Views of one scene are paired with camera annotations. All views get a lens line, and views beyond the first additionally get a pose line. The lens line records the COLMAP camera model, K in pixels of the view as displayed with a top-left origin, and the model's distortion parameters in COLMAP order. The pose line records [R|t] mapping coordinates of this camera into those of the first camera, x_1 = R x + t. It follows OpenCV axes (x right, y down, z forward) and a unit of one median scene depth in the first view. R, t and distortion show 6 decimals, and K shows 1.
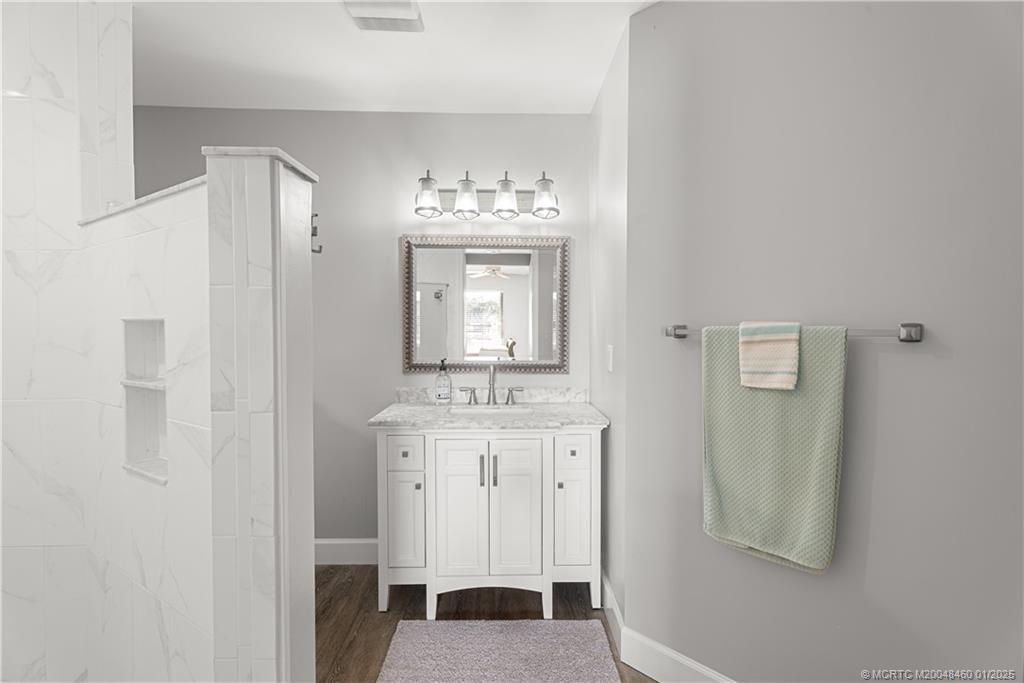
lens RADIAL K [[458.3, 0, 512.9], [0, 458.3, 337.1], [0, 0, 1]] dist [0.001170, -0.000451]
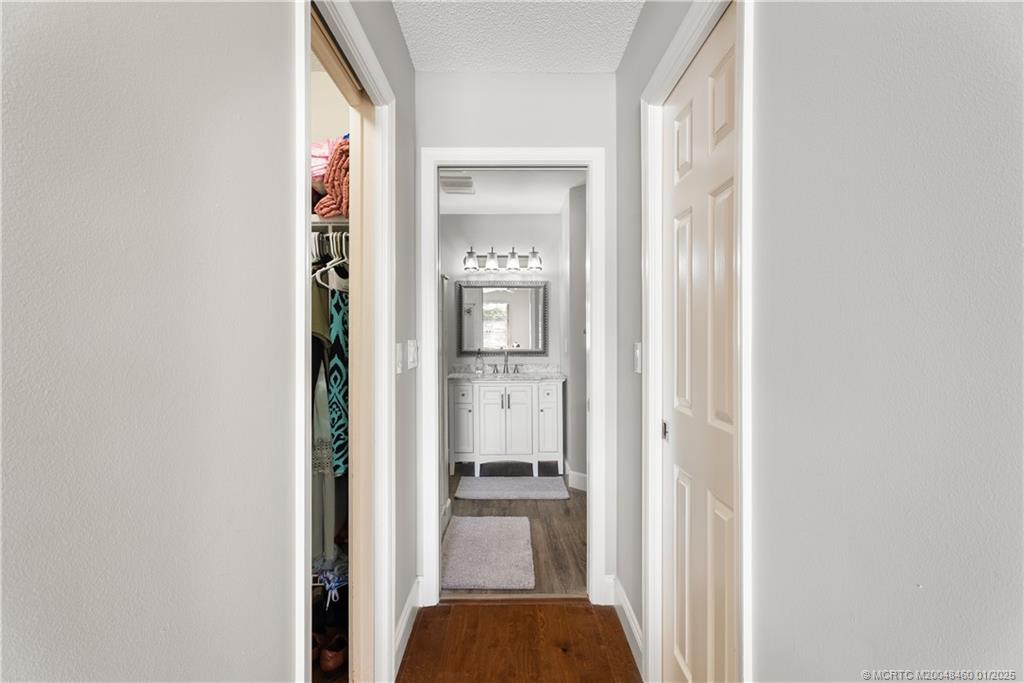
lens RADIAL K [[433.9, 0, 510.2], [0, 433.9, 335.1], [0, 0, 1]] dist [0.000326, -0.000074]
pose [[0.999832, -0.005611, -0.017463, 0.001921], [0.005289, 0.999816, -0.018454, 0.027582], [0.017564, 0.018359, 0.999677, -0.748867]]
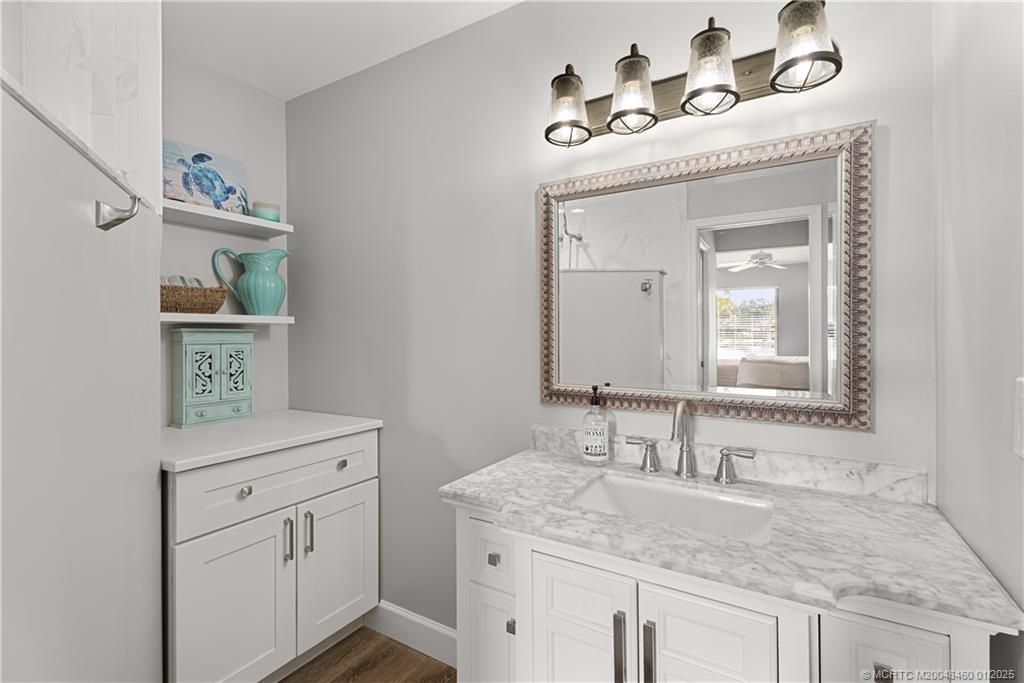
lens RADIAL K [[458.3, 0, 512.9], [0, 458.3, 337.1], [0, 0, 1]] dist [0.001170, -0.000451]
pose [[0.843751, -0.006154, -0.536699, 0.069959], [-0.002380, 0.999882, -0.015207, -0.002926], [0.536729, 0.014108, 0.843637, 0.462918]]
